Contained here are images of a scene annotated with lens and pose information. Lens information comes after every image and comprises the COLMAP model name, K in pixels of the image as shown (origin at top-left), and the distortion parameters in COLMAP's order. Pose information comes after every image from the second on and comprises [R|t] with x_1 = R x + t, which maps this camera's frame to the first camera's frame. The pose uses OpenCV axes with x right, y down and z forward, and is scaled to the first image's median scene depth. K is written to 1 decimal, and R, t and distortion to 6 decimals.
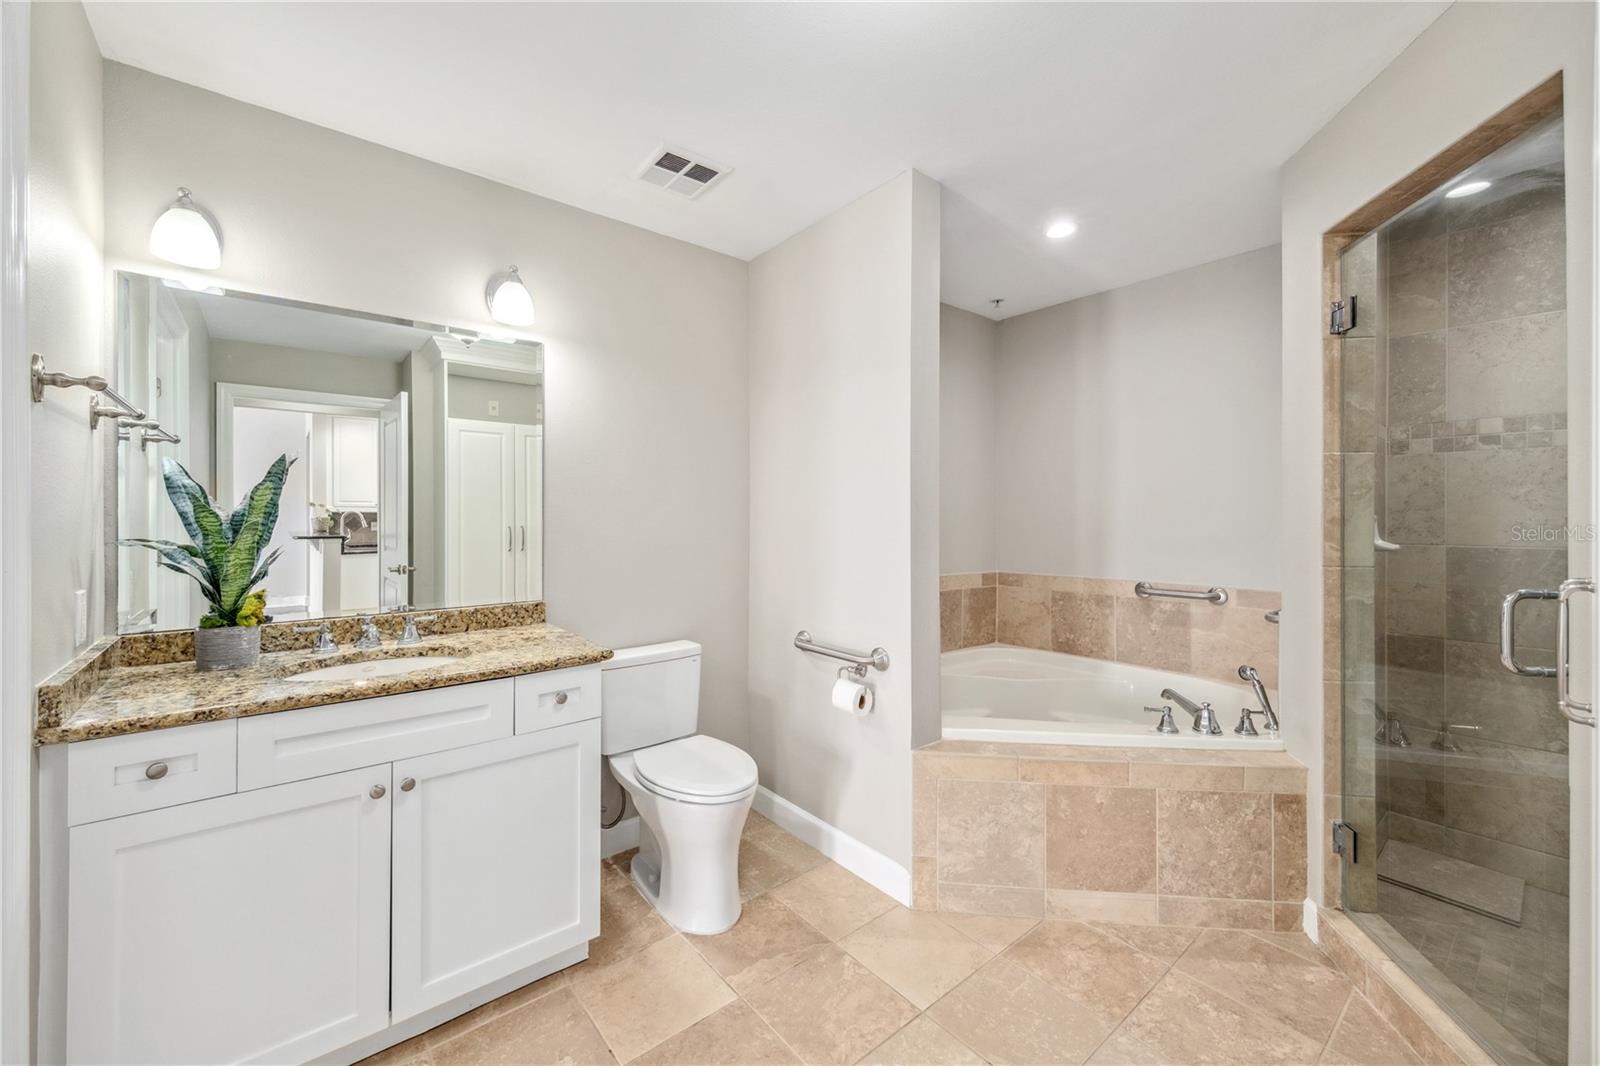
lens RADIAL K [[628.2, 0, 788.3], [0, 628.2, 517.3], [0, 0, 1]] dist [-0.000228, -0.000111]
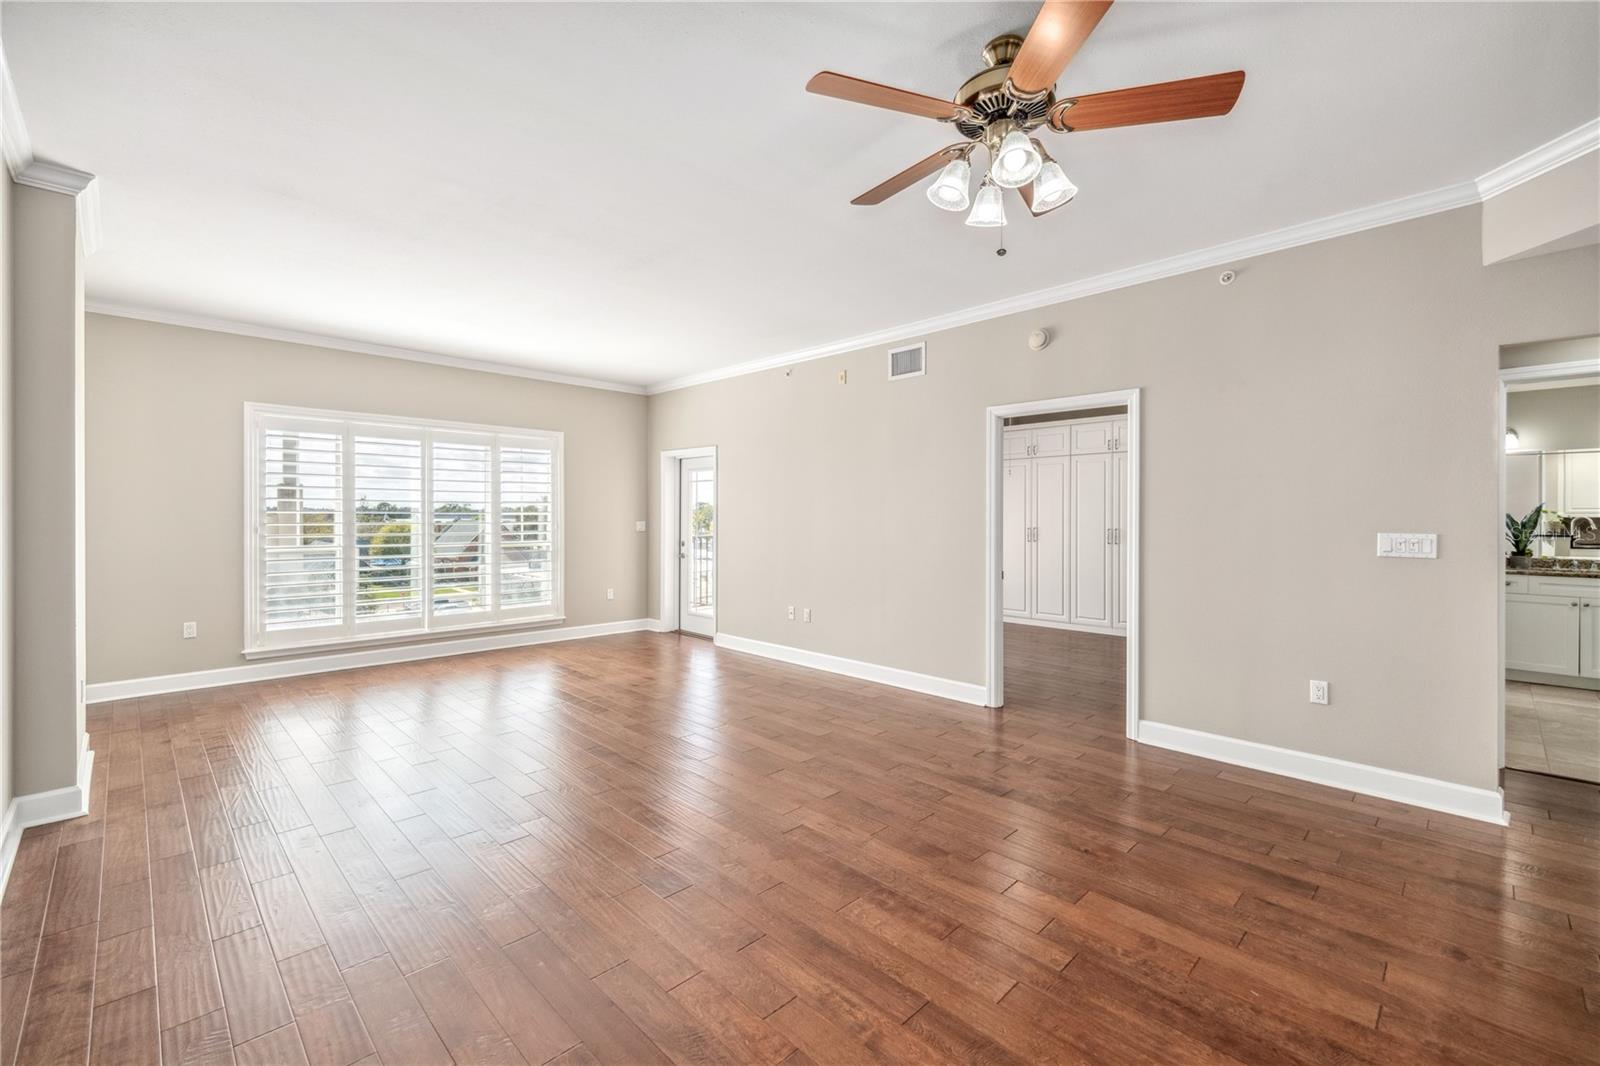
lens RADIAL K [[675.0, 0, 800.6], [0, 675.0, 517.9], [0, 0, 1]] dist [0.001077, 0.000063]
pose [[0.093444, 0.000950, -0.995624, 0.330452], [-0.000891, 0.999999, 0.000871, -0.004302], [0.995624, 0.000805, 0.093445, -0.447070]]
